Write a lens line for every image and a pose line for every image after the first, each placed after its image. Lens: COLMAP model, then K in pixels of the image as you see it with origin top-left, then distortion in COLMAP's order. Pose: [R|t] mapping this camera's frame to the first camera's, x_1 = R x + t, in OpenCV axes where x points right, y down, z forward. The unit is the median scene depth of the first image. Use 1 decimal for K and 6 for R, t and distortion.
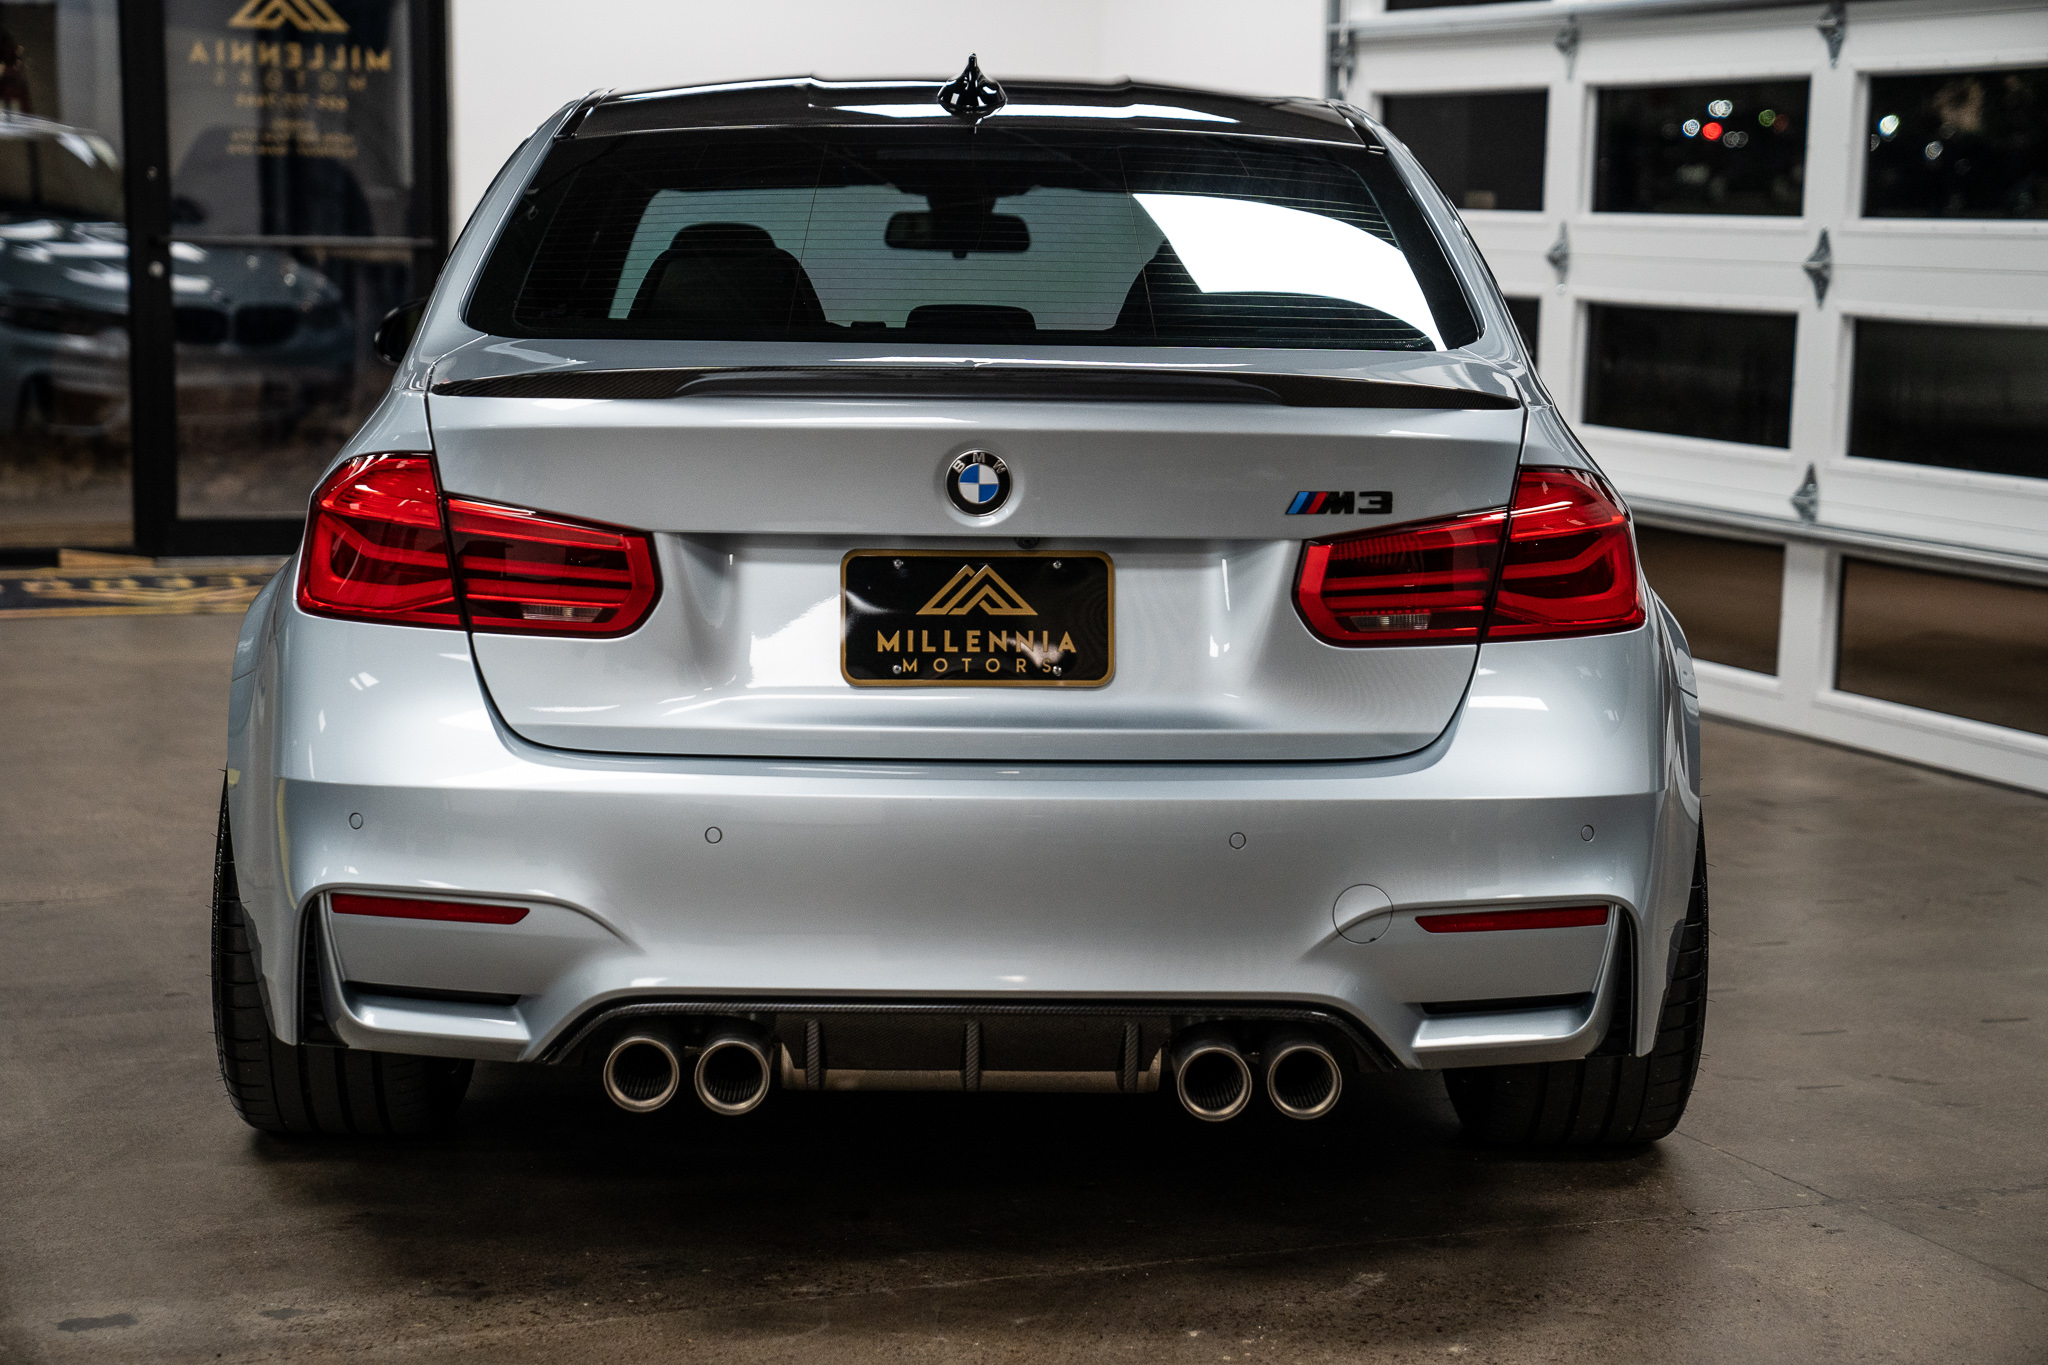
lens RADIAL K [[3946.3, 0, 1015.2], [0, 3946.3, 673.4], [0, 0, 1]] dist [0.375613, 0.000000]
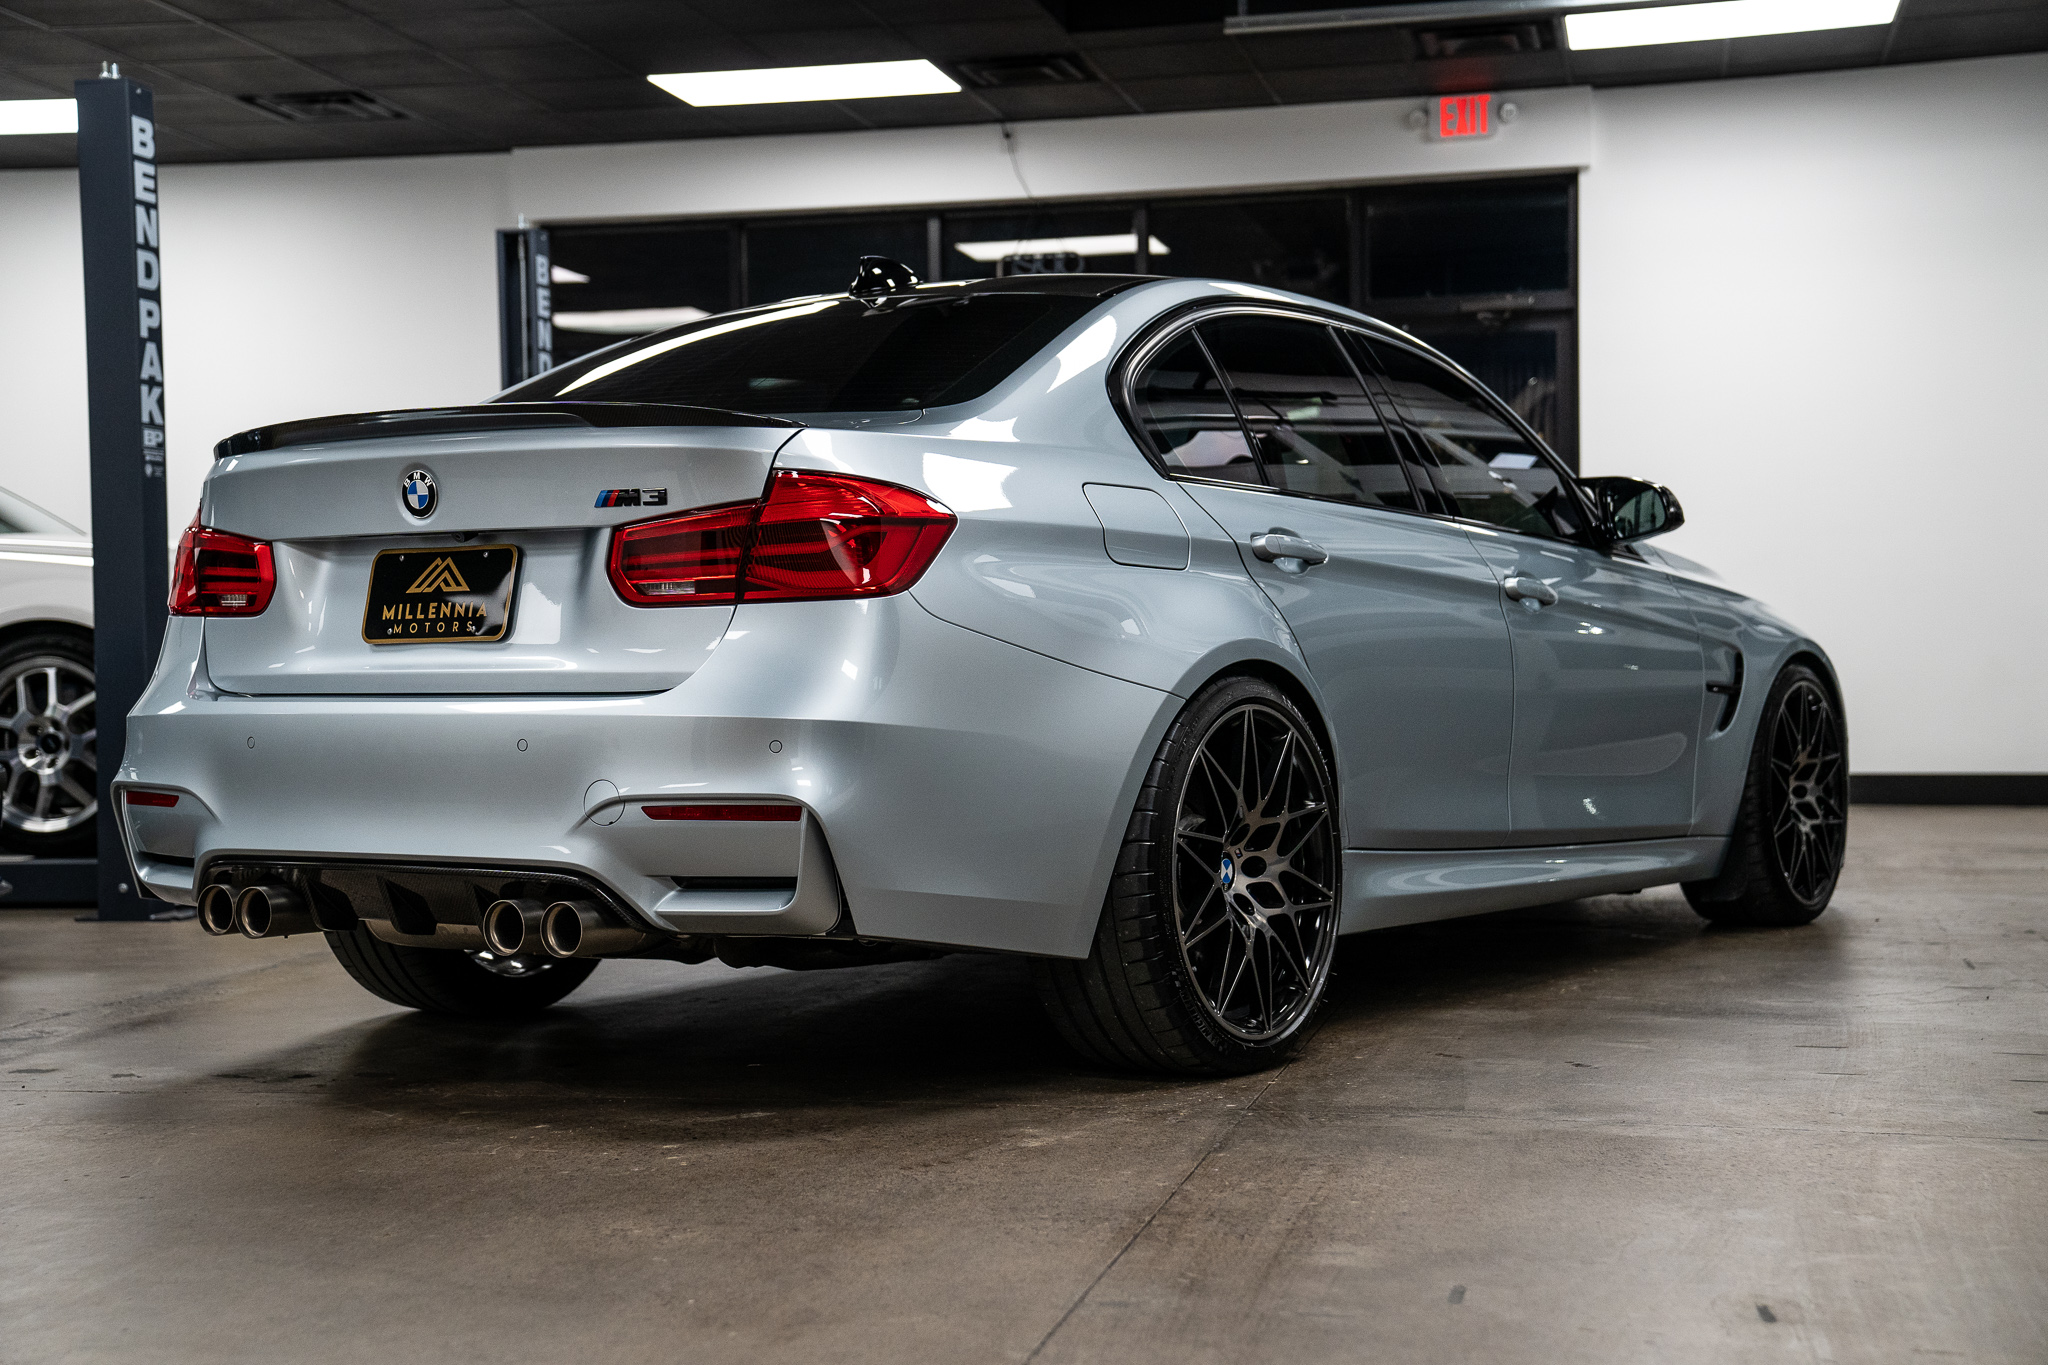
lens RADIAL K [[2849.6, 0, 1011.8], [0, 2849.6, 672.1], [0, 0, 1]] dist [0.204496, 0.000000]
pose [[0.817932, -0.019669, -0.574979, 0.736771], [-0.048465, 0.993507, -0.102930, 0.107518], [0.573270, 0.112056, 0.811668, 0.297428]]
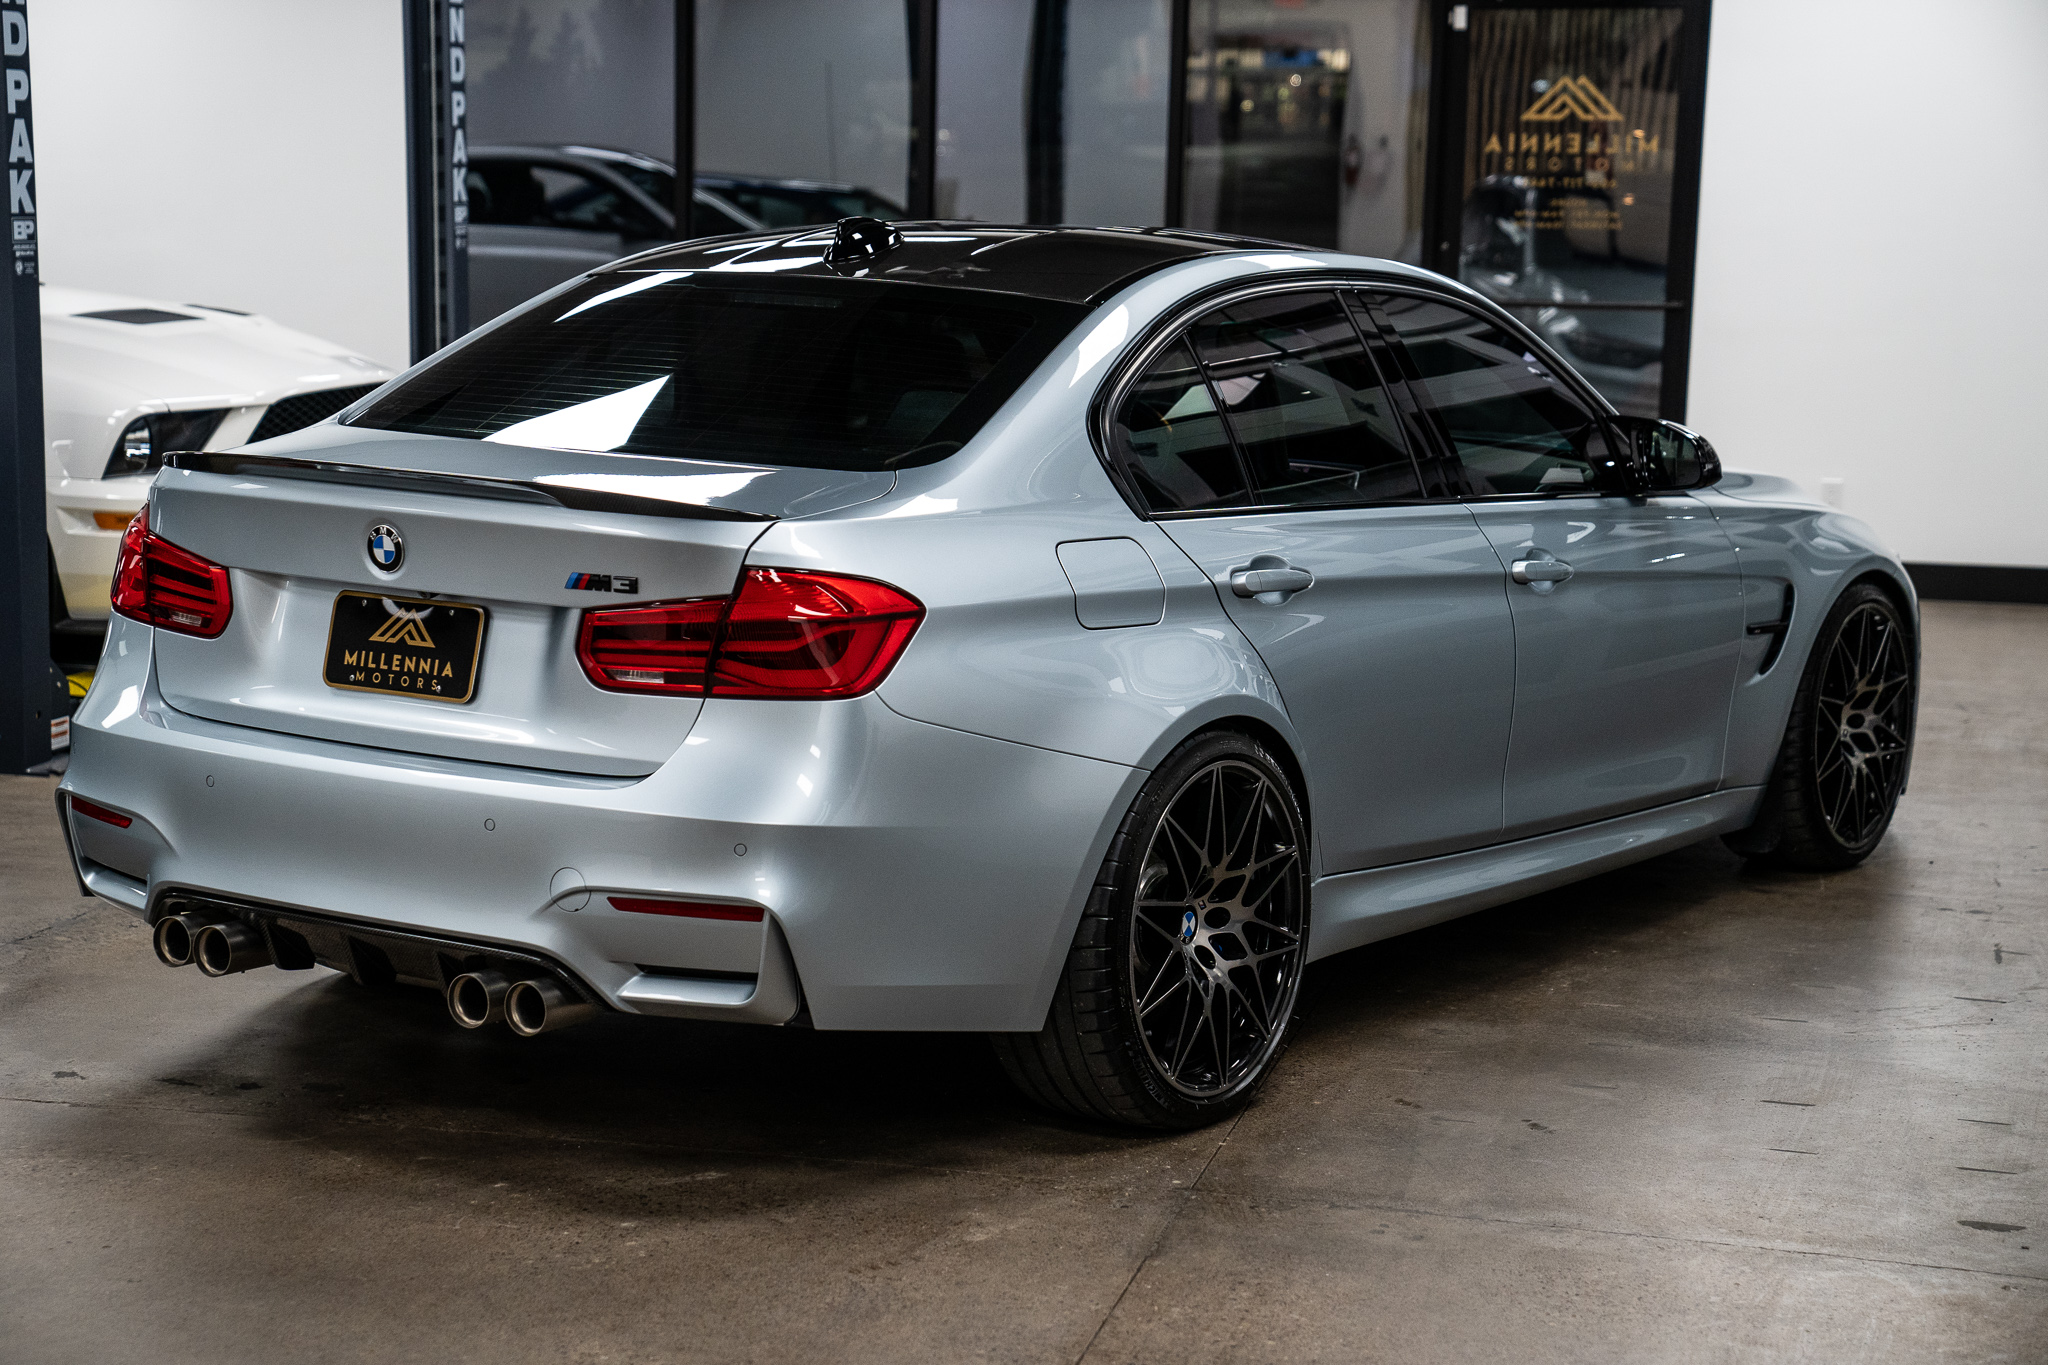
lens RADIAL K [[3753.1, 0, 1009.3], [0, 3753.1, 691.1], [0, 0, 1]] dist [0.361287, 0.000000]
pose [[0.815718, 0.089932, -0.571416, 0.921785], [-0.084225, 0.995779, 0.036485, -0.064617], [0.572285, 0.018367, 0.819849, 0.035608]]
